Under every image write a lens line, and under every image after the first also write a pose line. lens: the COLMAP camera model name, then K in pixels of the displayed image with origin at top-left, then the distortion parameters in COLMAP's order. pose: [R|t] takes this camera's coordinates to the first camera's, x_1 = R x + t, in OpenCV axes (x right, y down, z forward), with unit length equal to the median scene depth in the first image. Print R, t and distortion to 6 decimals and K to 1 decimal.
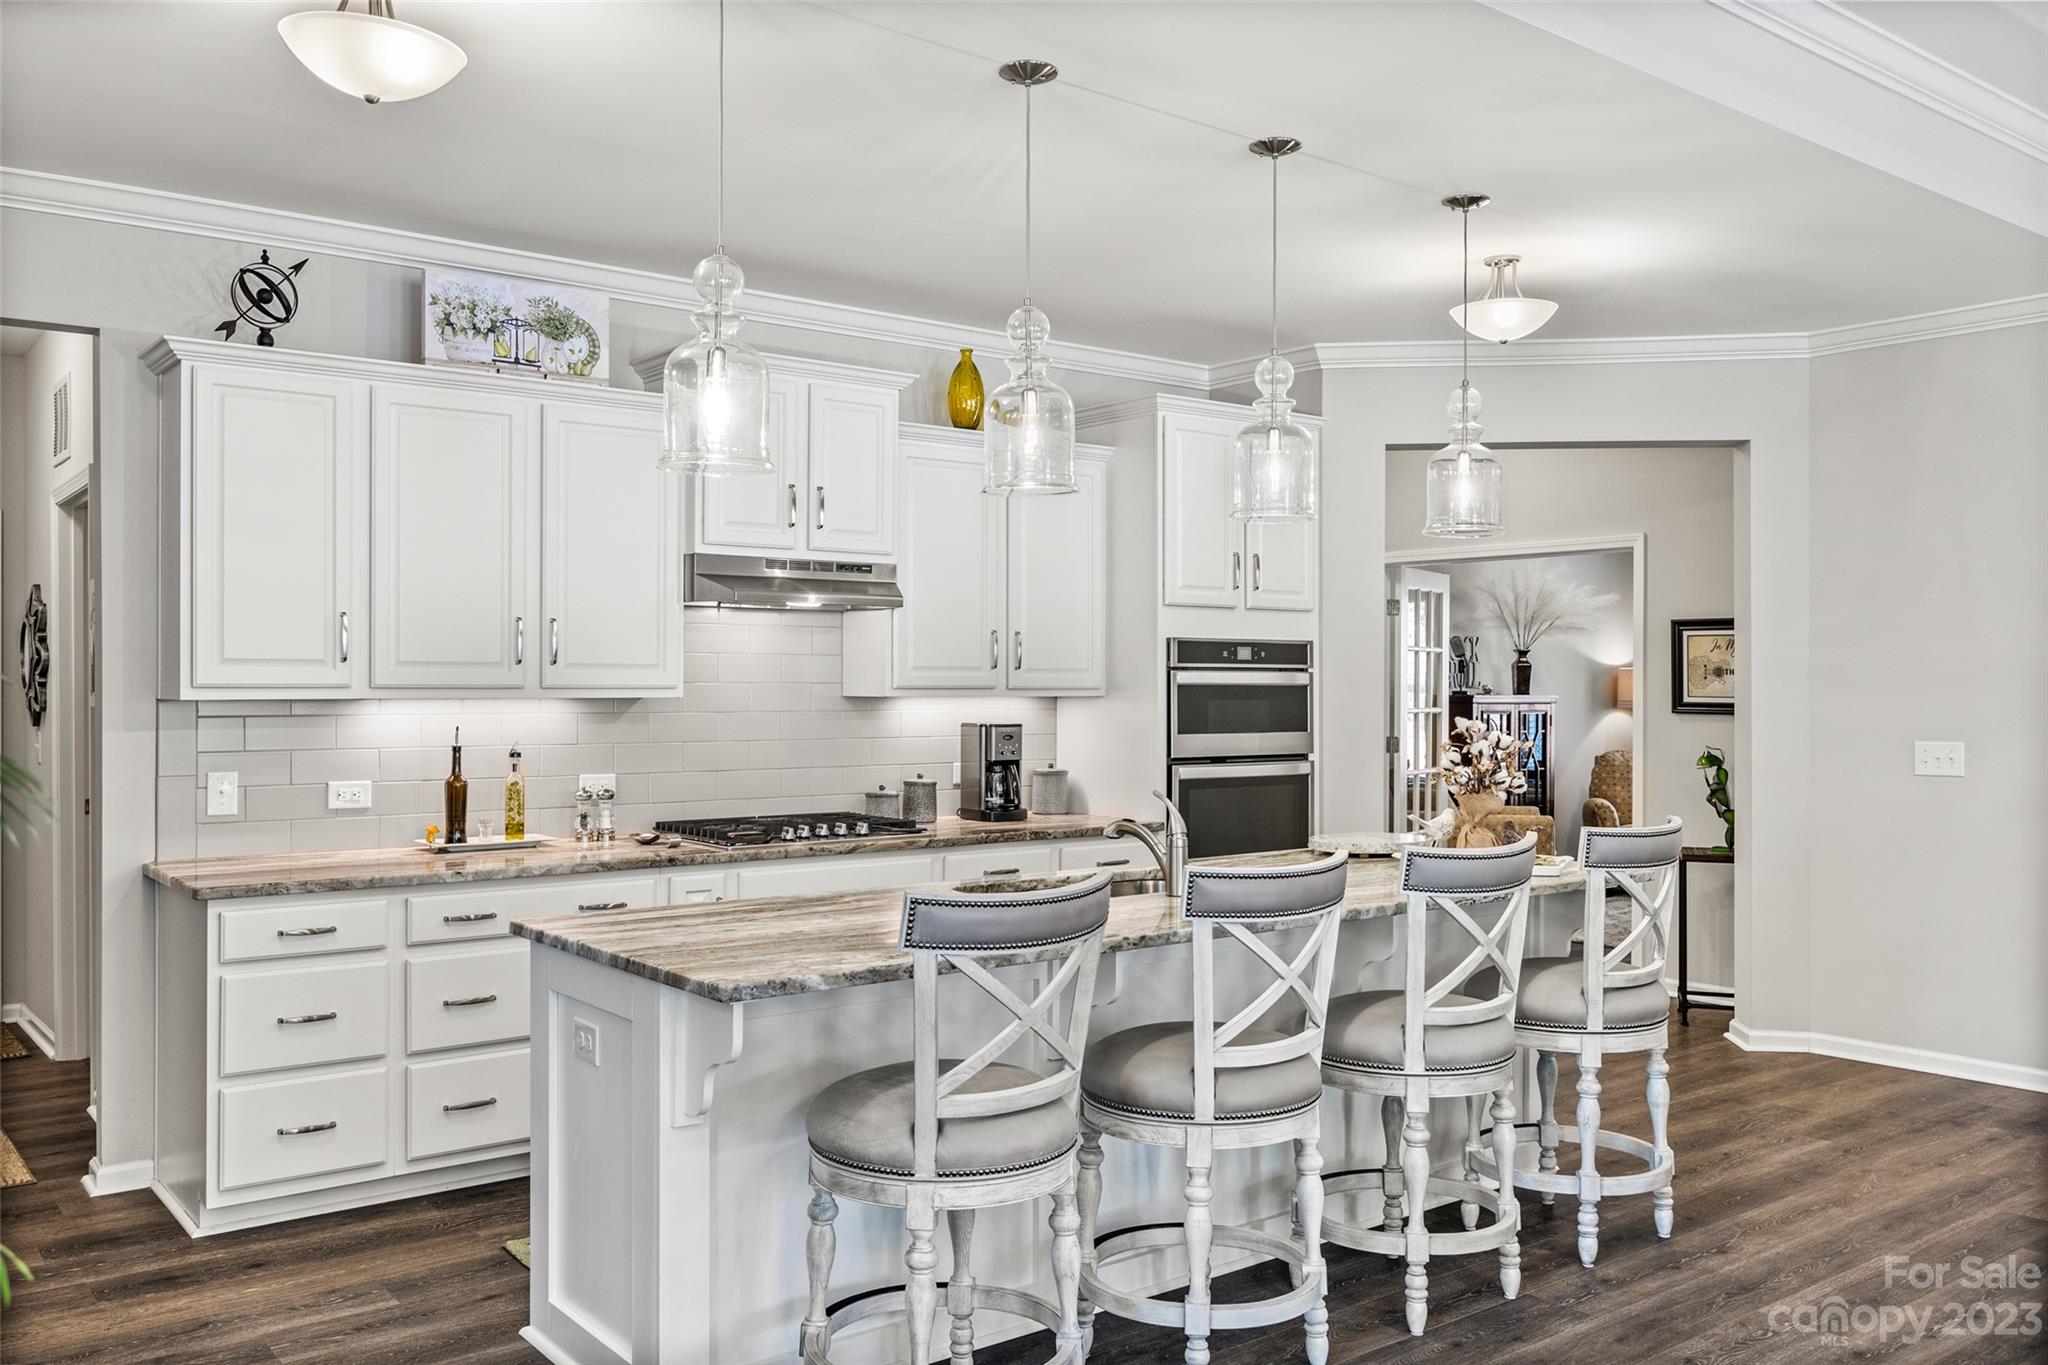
lens RADIAL K [[1659.7, 0, 1024.0], [0, 1659.7, 682.5], [0, 0, 1]] dist [-0.006534, 0.000678]
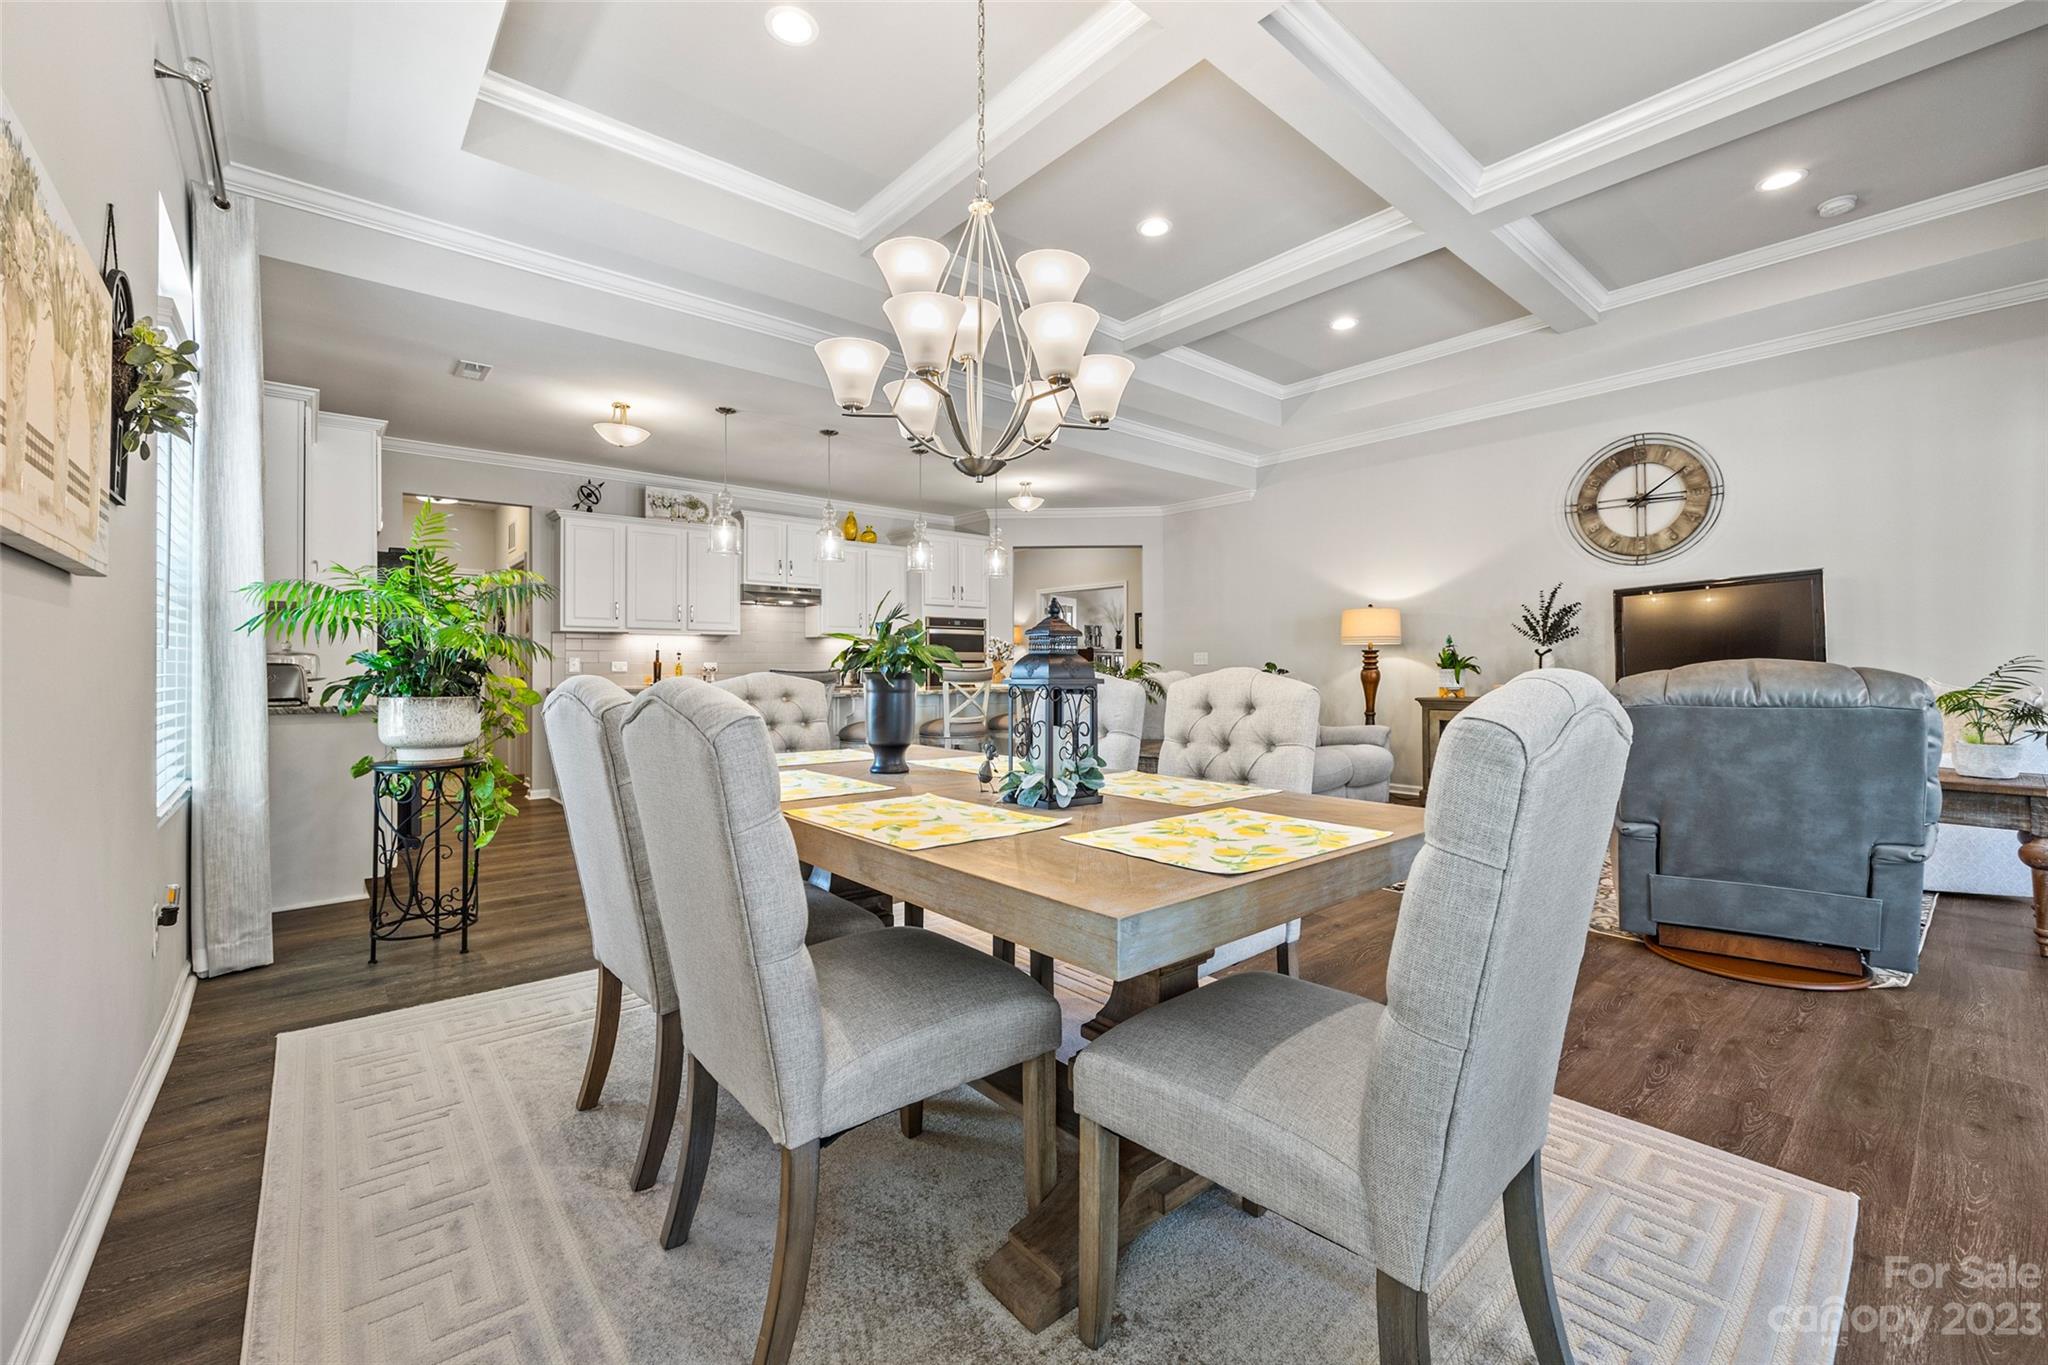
lens RADIAL K [[838.1, 0, 1025.0], [0, 838.1, 657.1], [0, 0, 1]] dist [-0.000789, -0.000018]
pose [[0.998815, -0.003703, 0.048520, 0.221641], [0.004285, 0.999920, -0.011897, 0.069456], [-0.048472, 0.012091, 0.998751, -0.477540]]
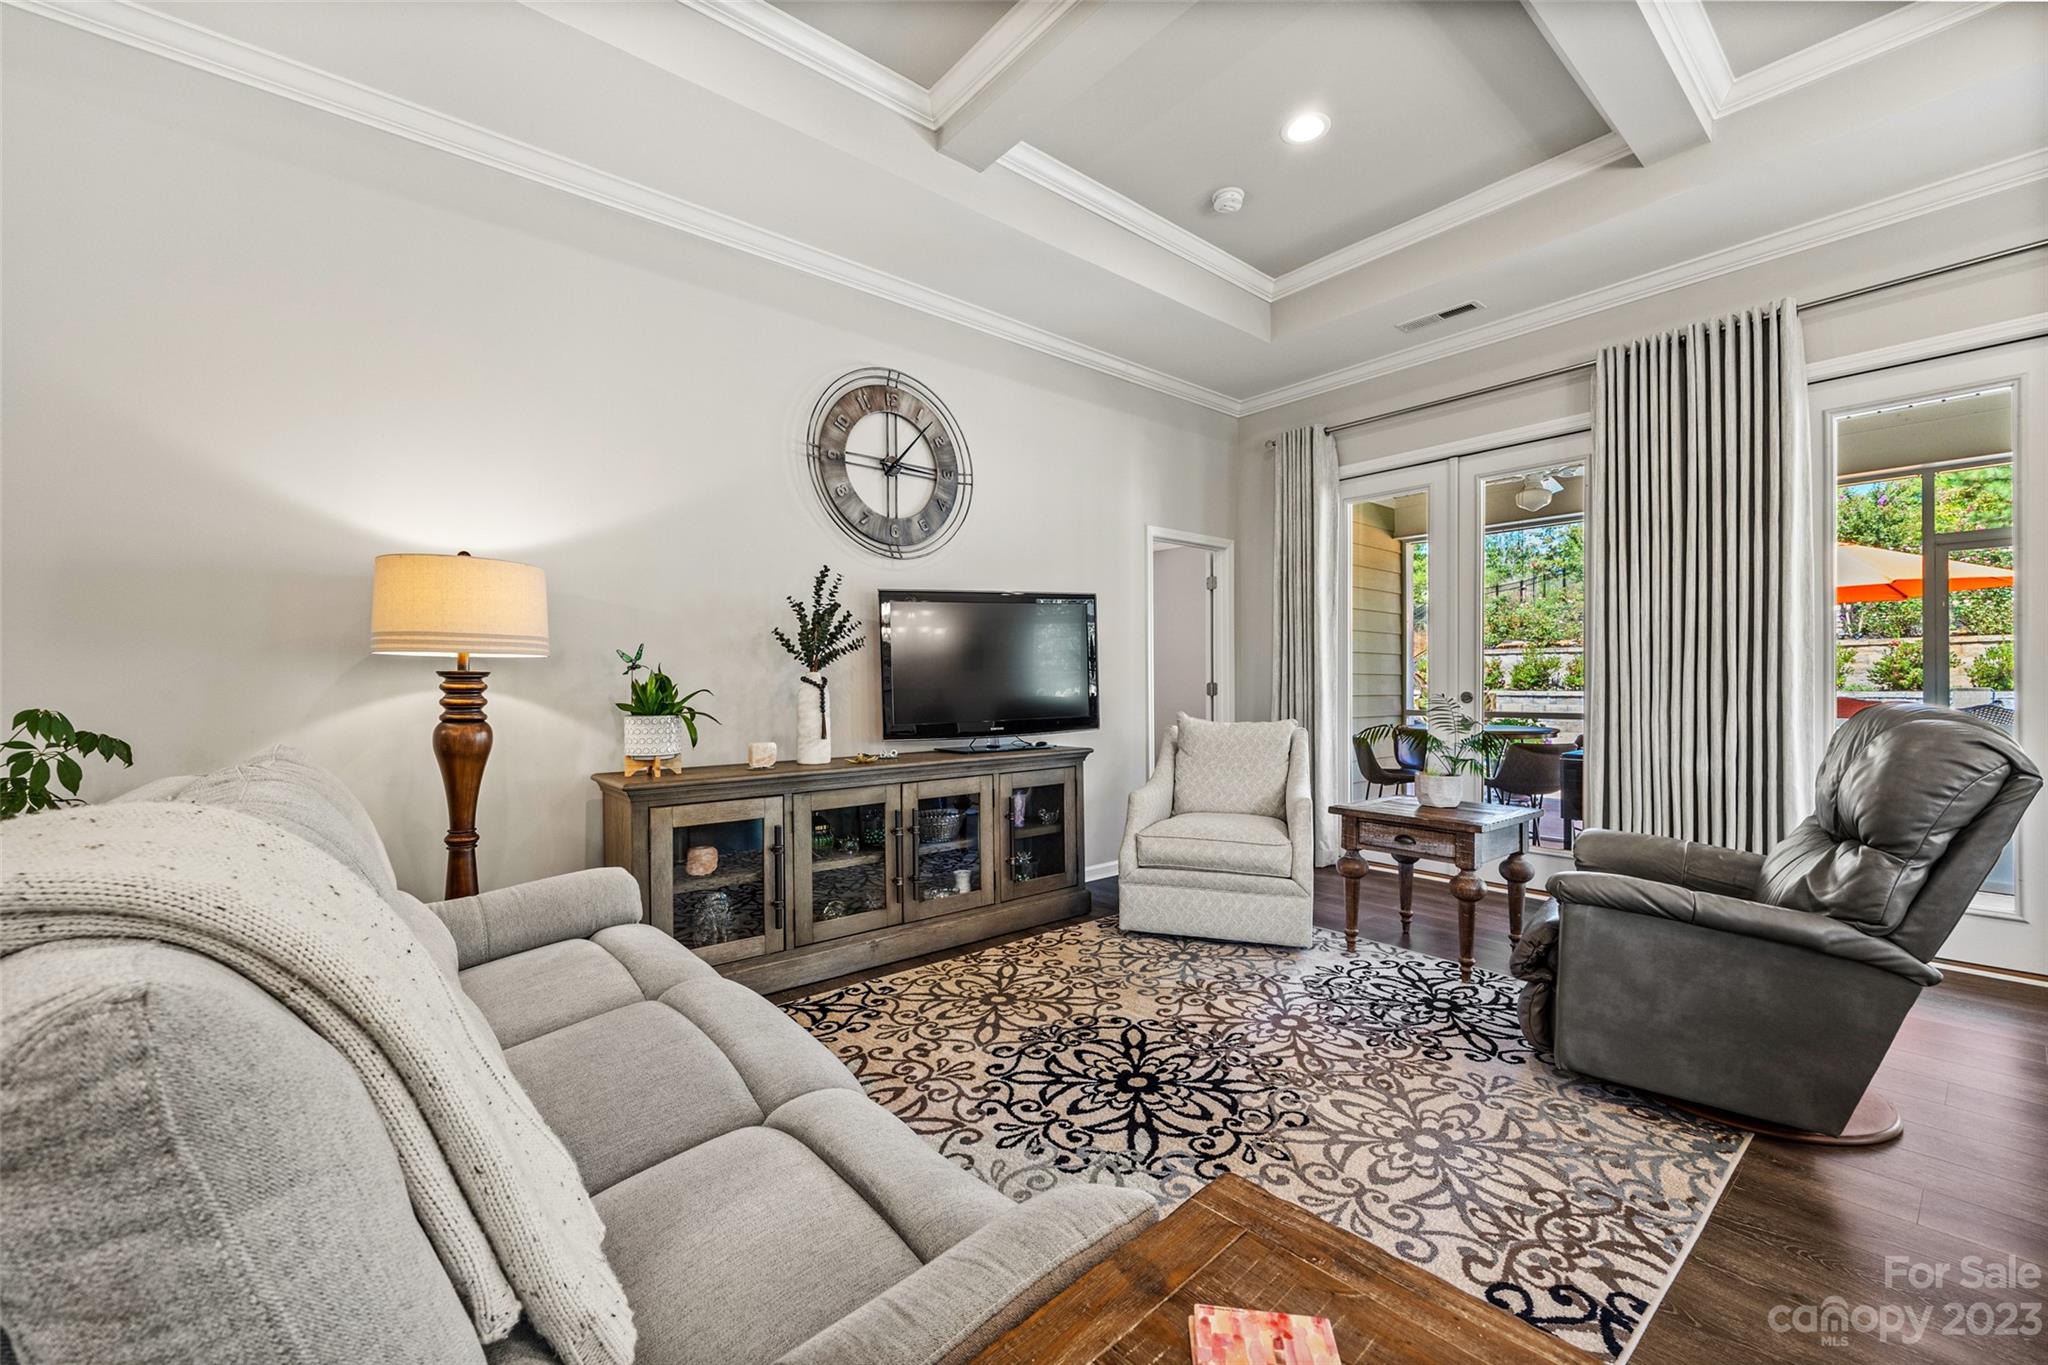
lens RADIAL K [[824.1, 0, 1024.0], [0, 824.1, 682.5], [0, 0, 1]] dist [0.000266, 0.000212]
pose [[-0.037084, 0.002184, 0.999310, 0.324841], [0.009484, 0.999953, -0.001833, 0.055181], [-0.999267, 0.009410, -0.037103, 0.508607]]
